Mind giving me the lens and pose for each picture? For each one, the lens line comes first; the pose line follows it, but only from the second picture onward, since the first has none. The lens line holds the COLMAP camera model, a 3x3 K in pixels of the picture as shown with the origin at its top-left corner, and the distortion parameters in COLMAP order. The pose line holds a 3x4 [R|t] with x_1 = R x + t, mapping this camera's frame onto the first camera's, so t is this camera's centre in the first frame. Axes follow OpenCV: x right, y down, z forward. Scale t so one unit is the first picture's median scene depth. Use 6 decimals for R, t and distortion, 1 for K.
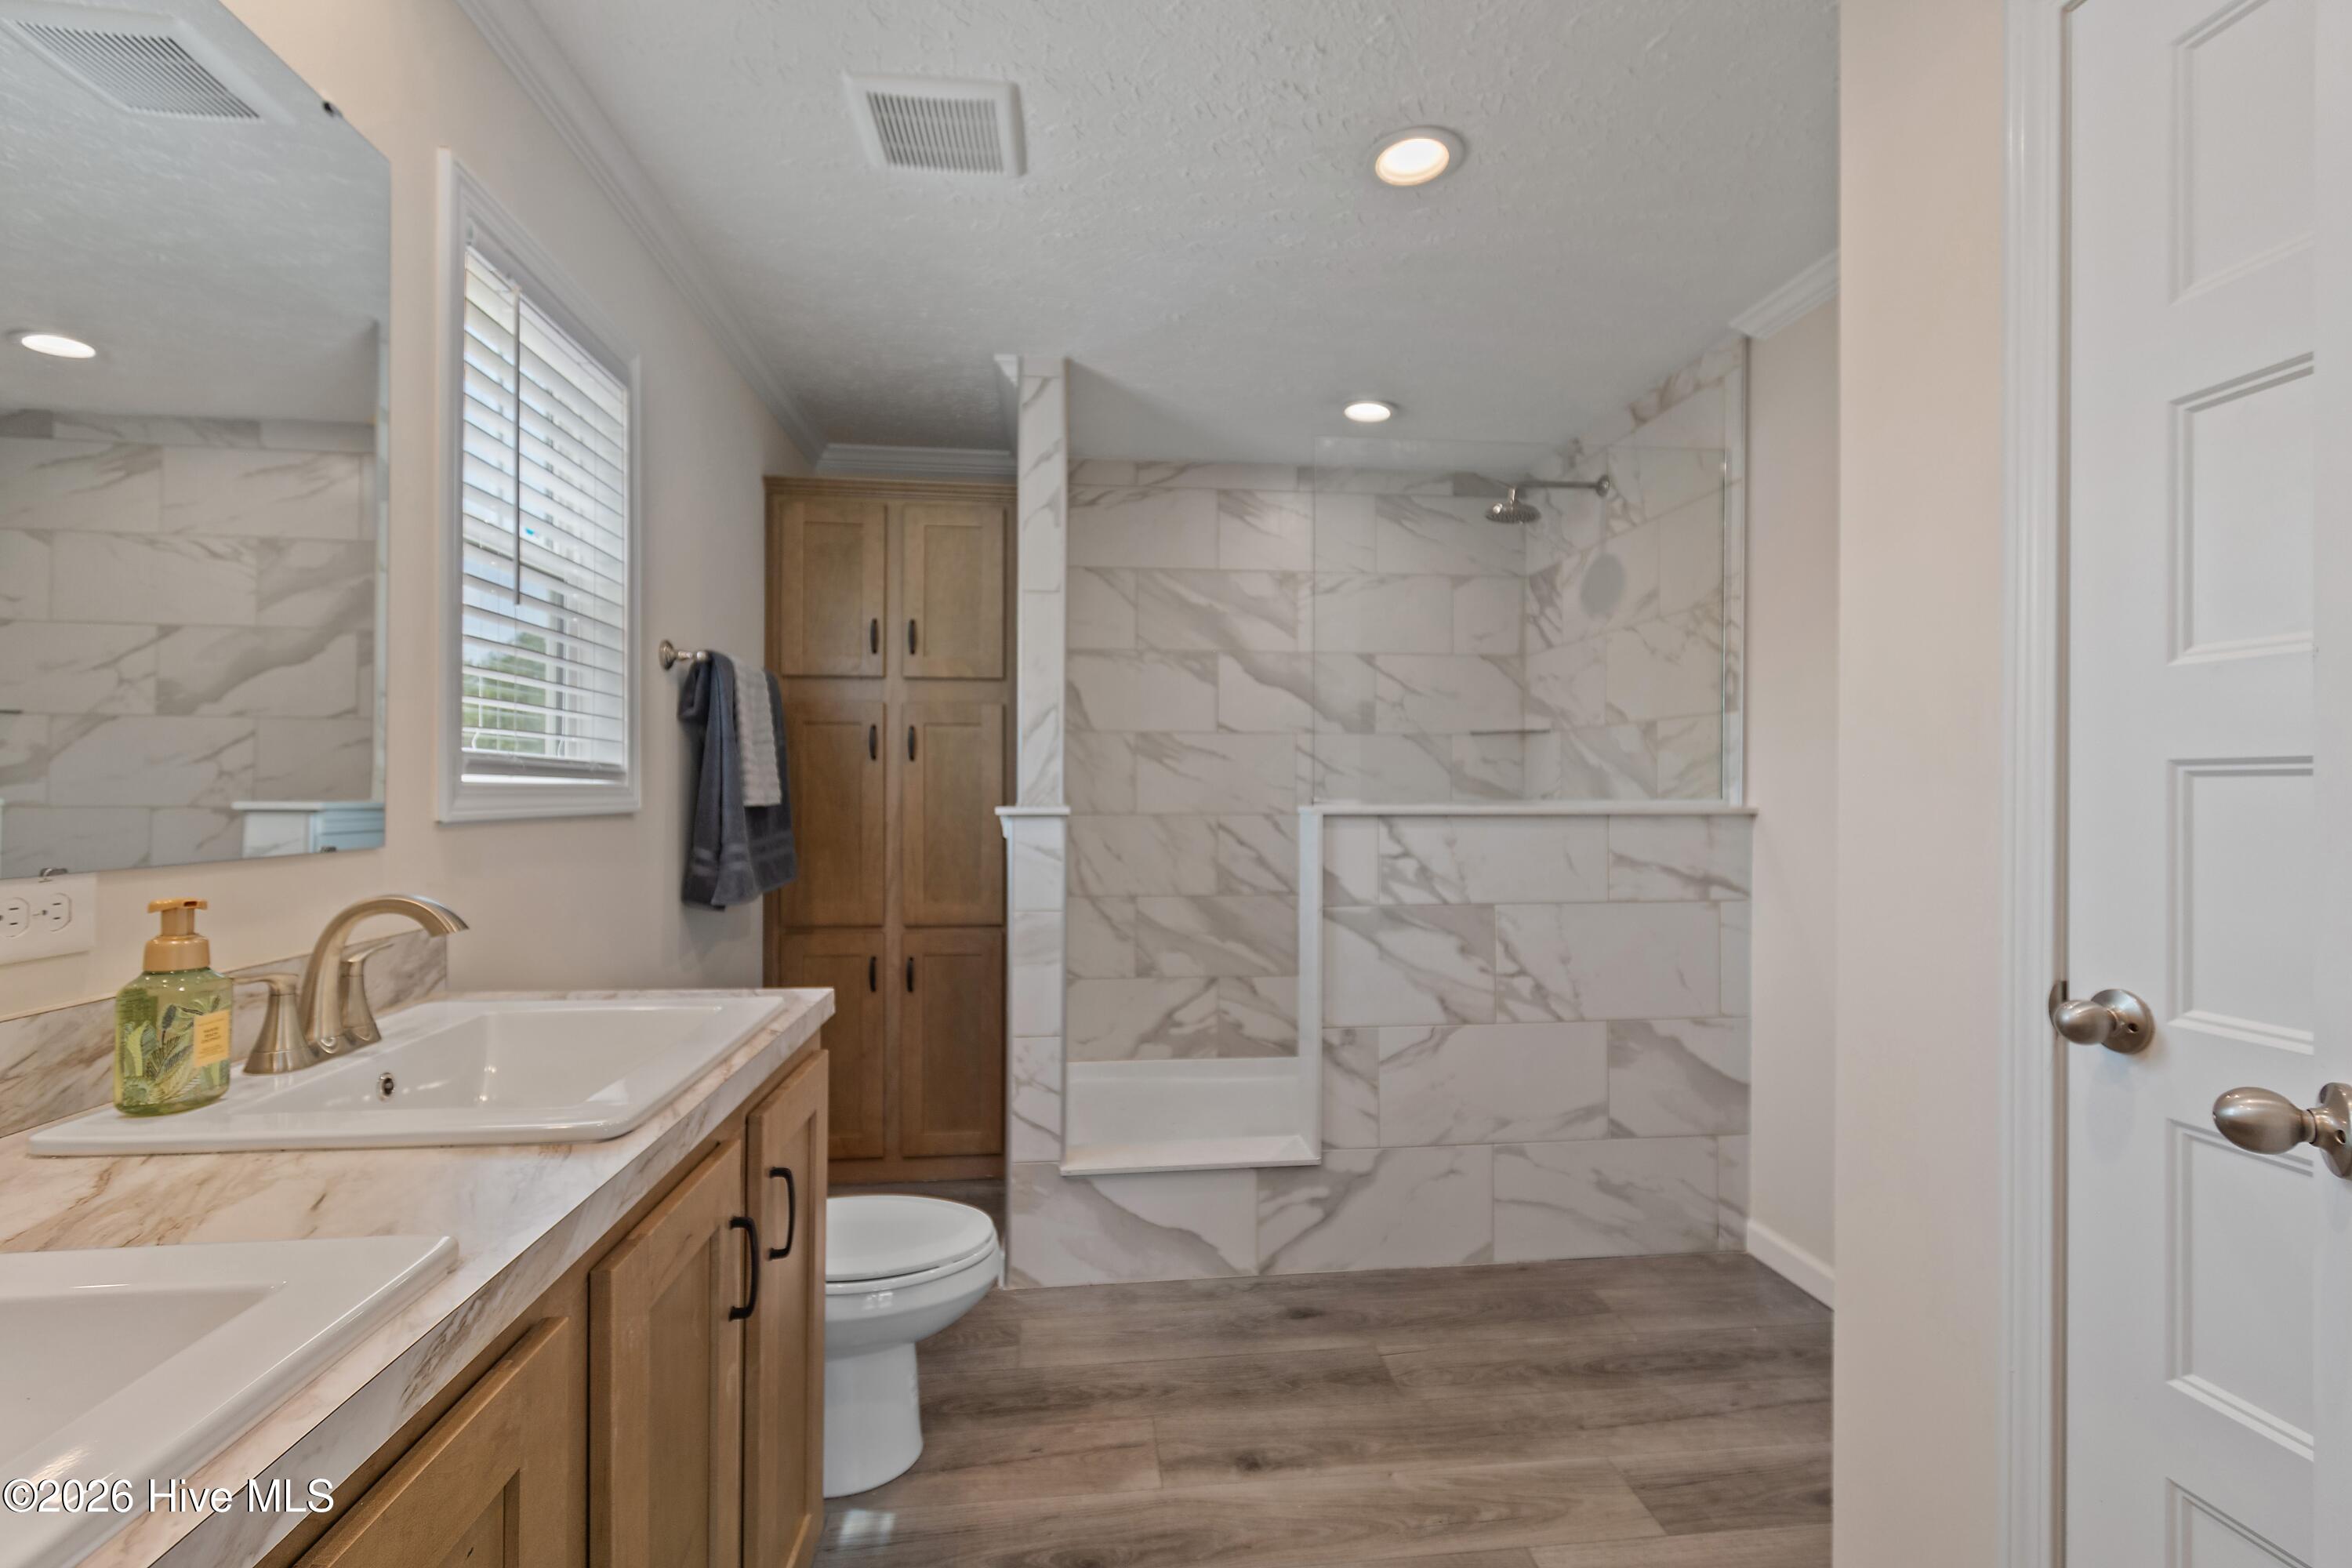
lens RADIAL K [[1039.2, 0, 1176.0], [0, 1039.2, 784.0], [0, 0, 1]] dist [0.004454, 0.000378]
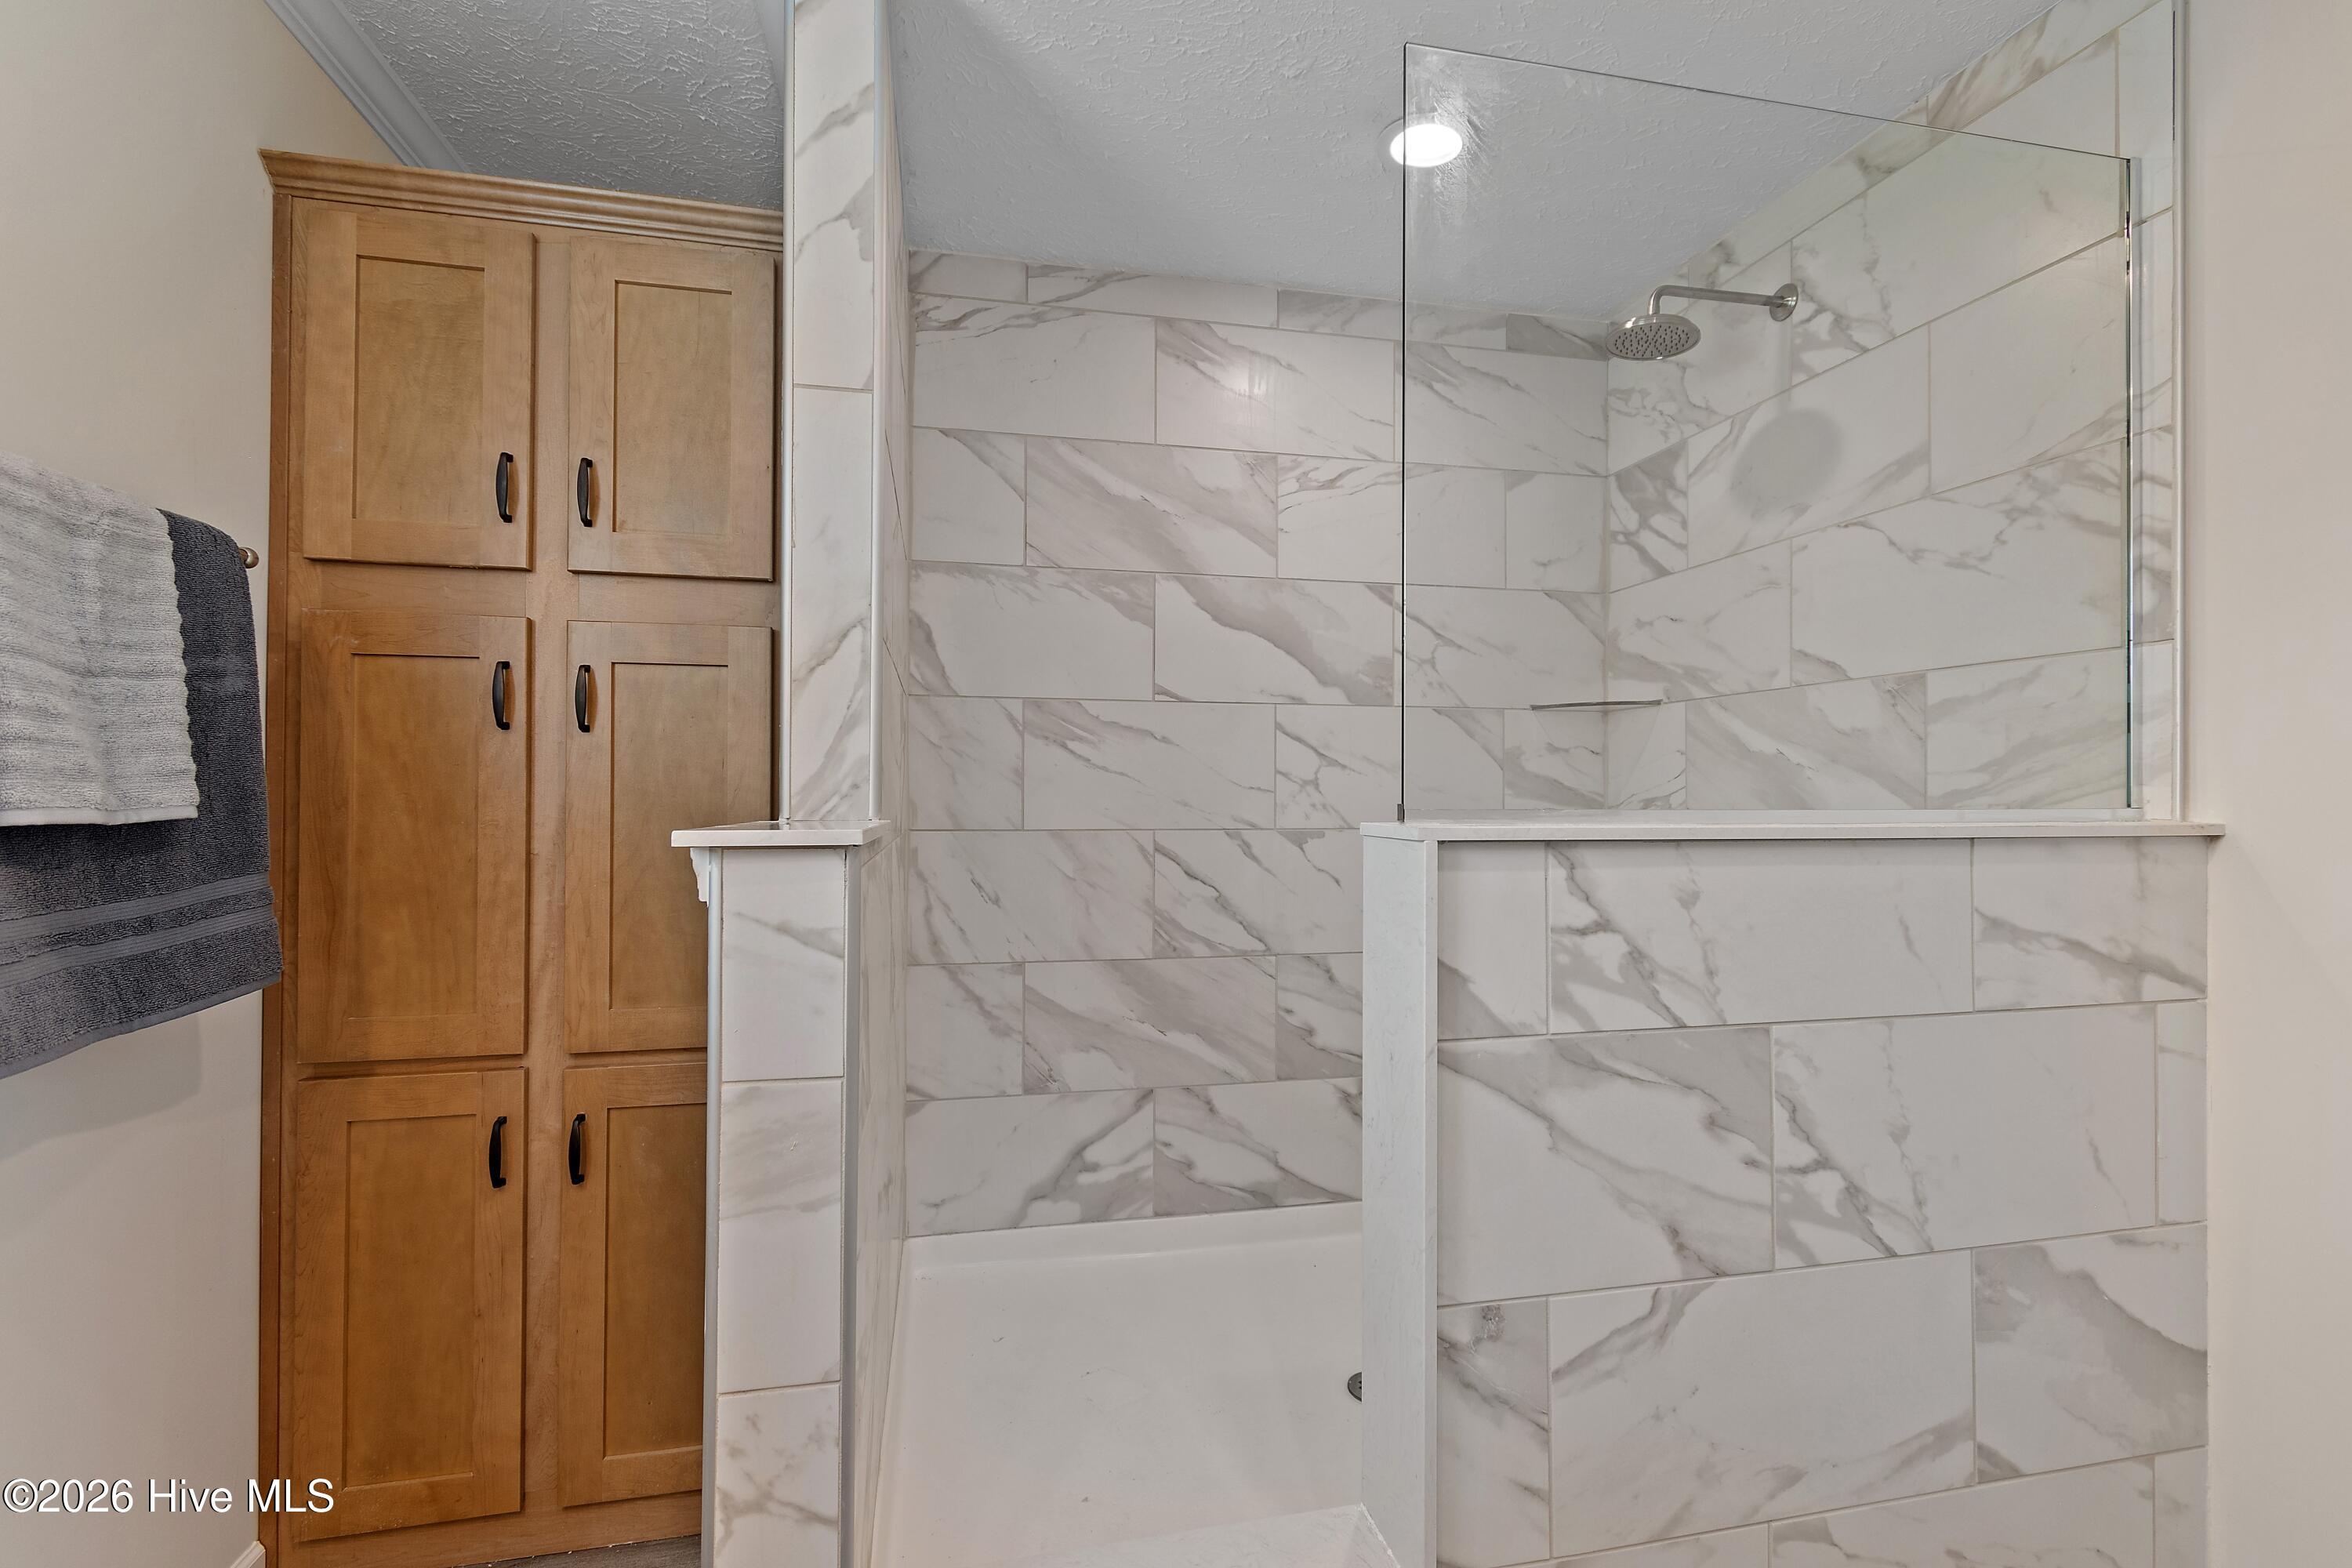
lens RADIAL K [[1039.2, 0, 1176.0], [0, 1039.2, 784.0], [0, 0, 1]] dist [0.004454, 0.000378]
pose [[0.994219, 0.002352, 0.107349, -0.018310], [-0.001796, 0.999984, -0.005273, 0.005321], [-0.107360, 0.005050, 0.994207, 0.454891]]
